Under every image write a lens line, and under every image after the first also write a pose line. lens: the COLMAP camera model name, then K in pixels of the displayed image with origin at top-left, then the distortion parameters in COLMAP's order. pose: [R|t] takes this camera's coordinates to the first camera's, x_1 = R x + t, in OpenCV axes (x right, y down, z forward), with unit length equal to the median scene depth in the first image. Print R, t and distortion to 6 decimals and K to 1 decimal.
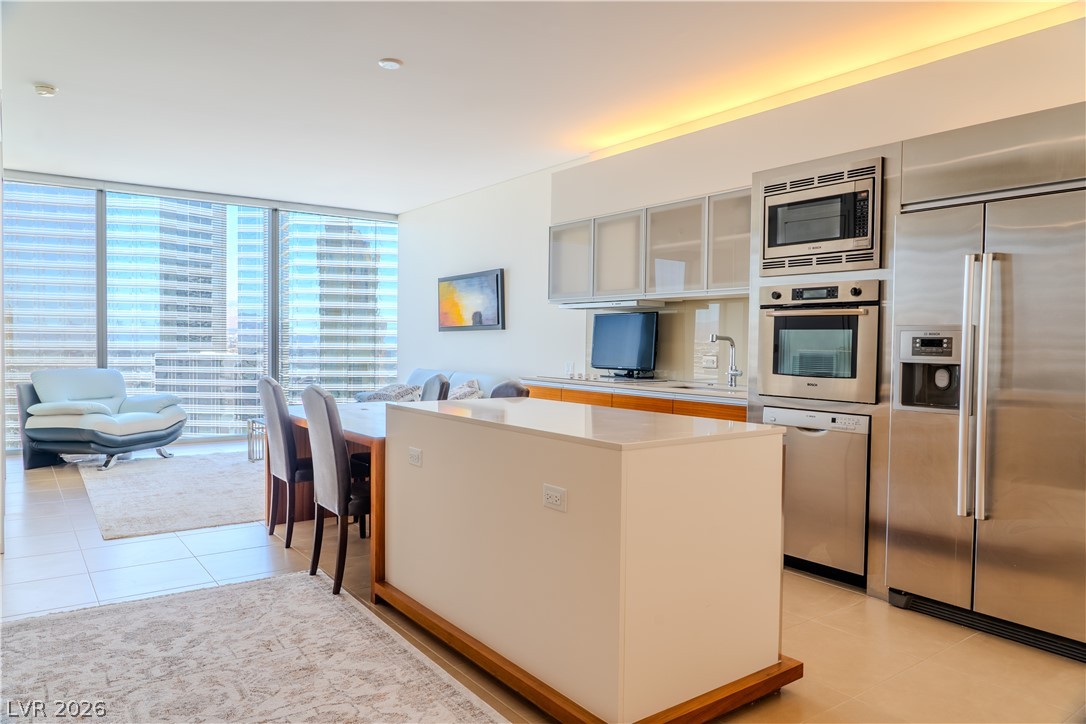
lens RADIAL K [[724.7, 0, 543.0], [0, 724.7, 362.0], [0, 0, 1]] dist [-0.005794, 0.019330]
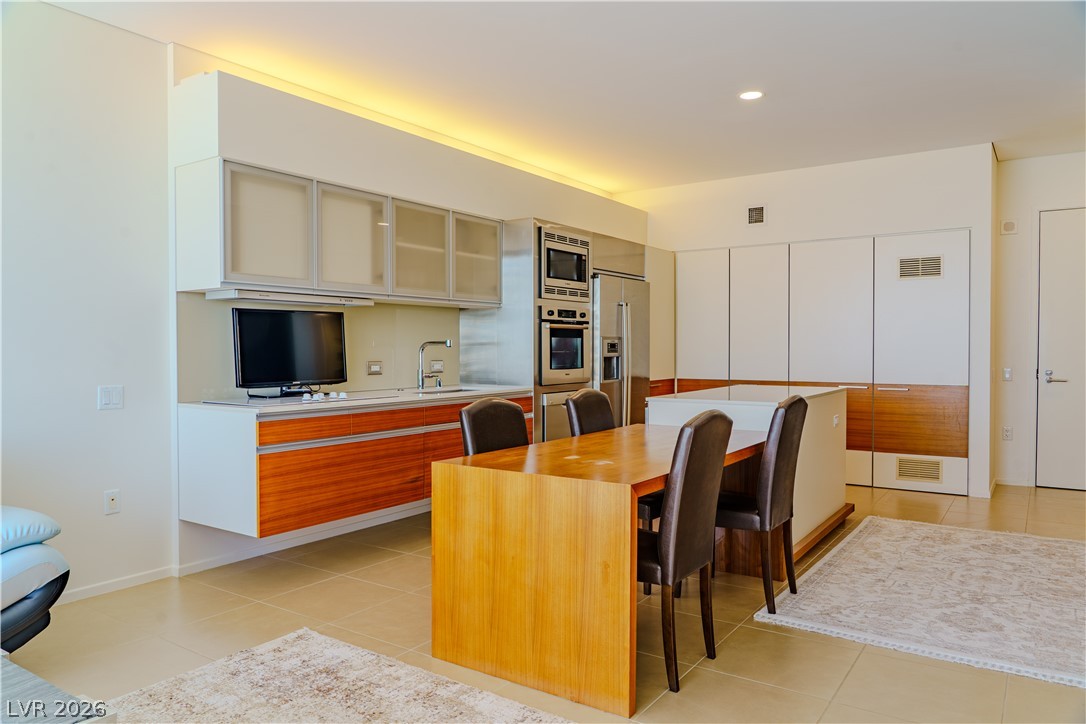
lens RADIAL K [[747.0, 0, 543.0], [0, 747.0, 362.0], [0, 0, 1]] dist [-0.011710, 0.000827]
pose [[-0.328619, -0.027776, 0.944054, -1.263693], [0.029802, 0.998765, 0.039760, -0.067320], [-0.943992, 0.041201, -0.327386, 1.818373]]
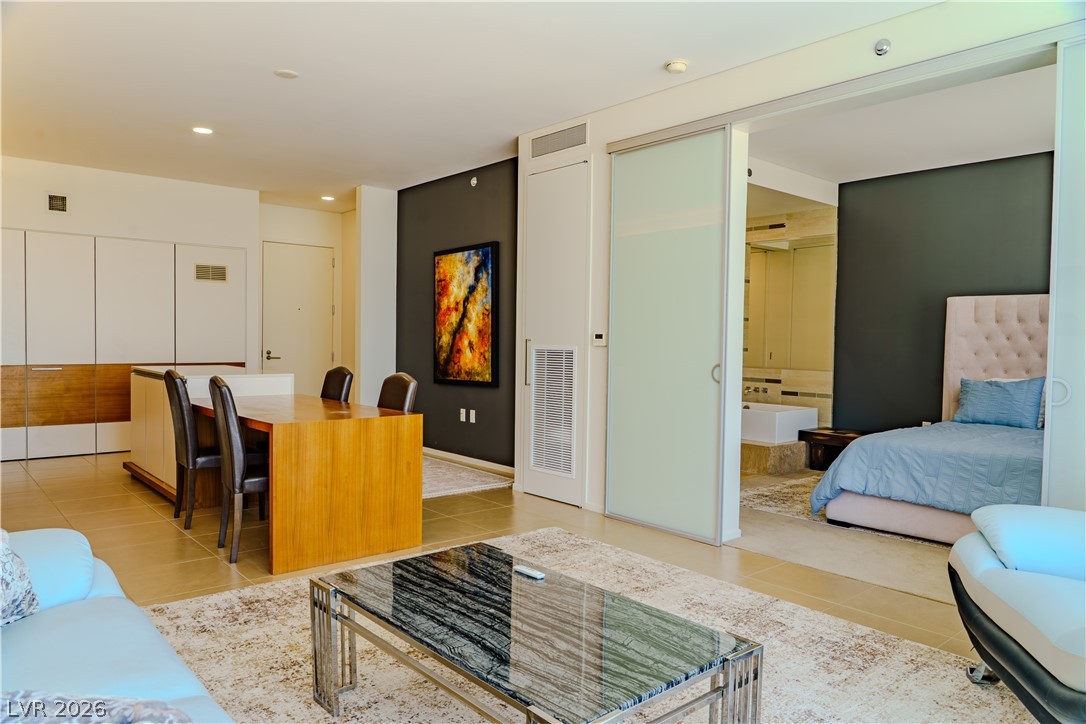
lens RADIAL K [[737.3, 0, 549.5], [0, 737.3, 362.1], [0, 0, 1]] dist [-0.009389, -0.003827]
pose [[-0.996231, -0.021502, -0.084029, -0.688462], [-0.026907, 0.997605, 0.063728, -0.095345], [0.082457, 0.065748, -0.994423, 2.842133]]
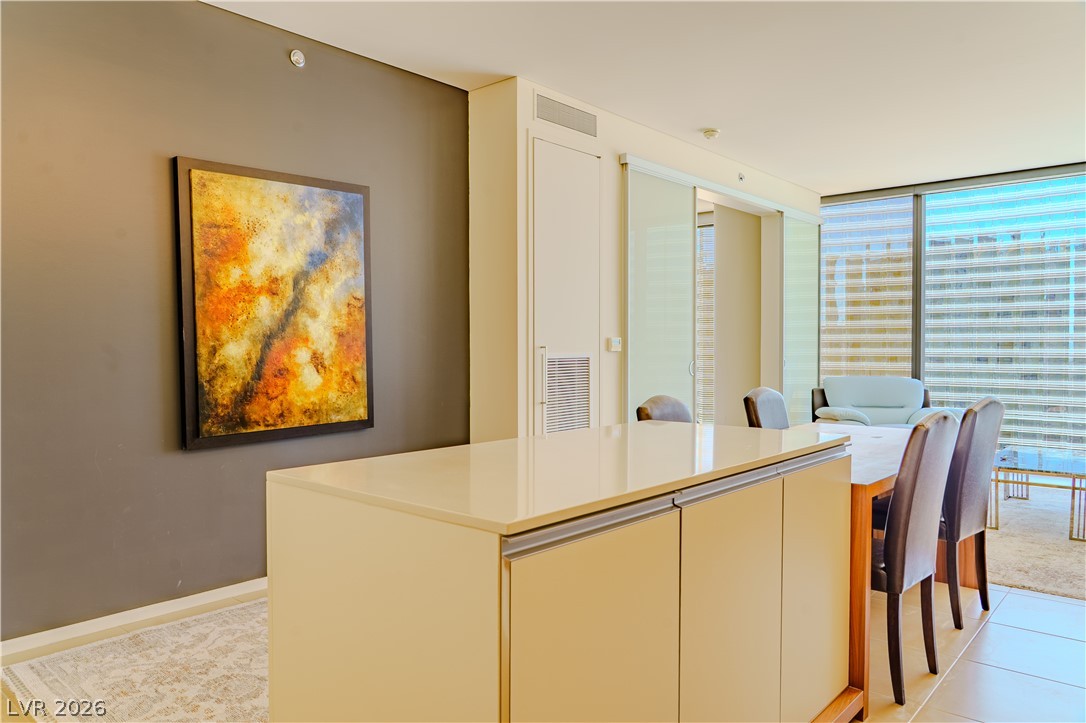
lens RADIAL K [[737.3, 0, 549.5], [0, 737.3, 361.6], [0, 0, 1]] dist [-0.009389, -0.003827]
pose [[0.212131, 0.011805, -0.977170, 0.622257], [-0.024619, 0.999674, 0.006733, -0.014640], [0.976931, 0.022629, 0.212353, 0.747105]]
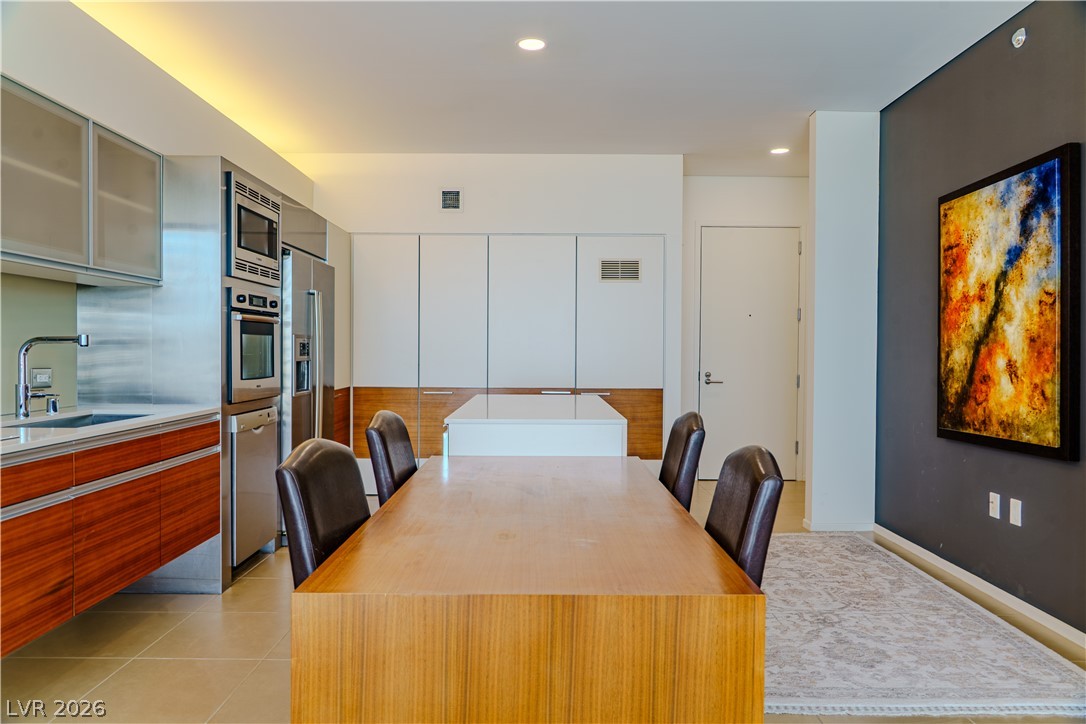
lens RADIAL K [[737.3, 0, 549.5], [0, 737.3, 362.1], [0, 0, 1]] dist [-0.009389, -0.003827]
pose [[-0.810466, -0.024558, 0.585271, -0.719031], [0.005255, 0.998776, 0.049186, -0.065082], [-0.585762, 0.042939, -0.809345, 1.902234]]
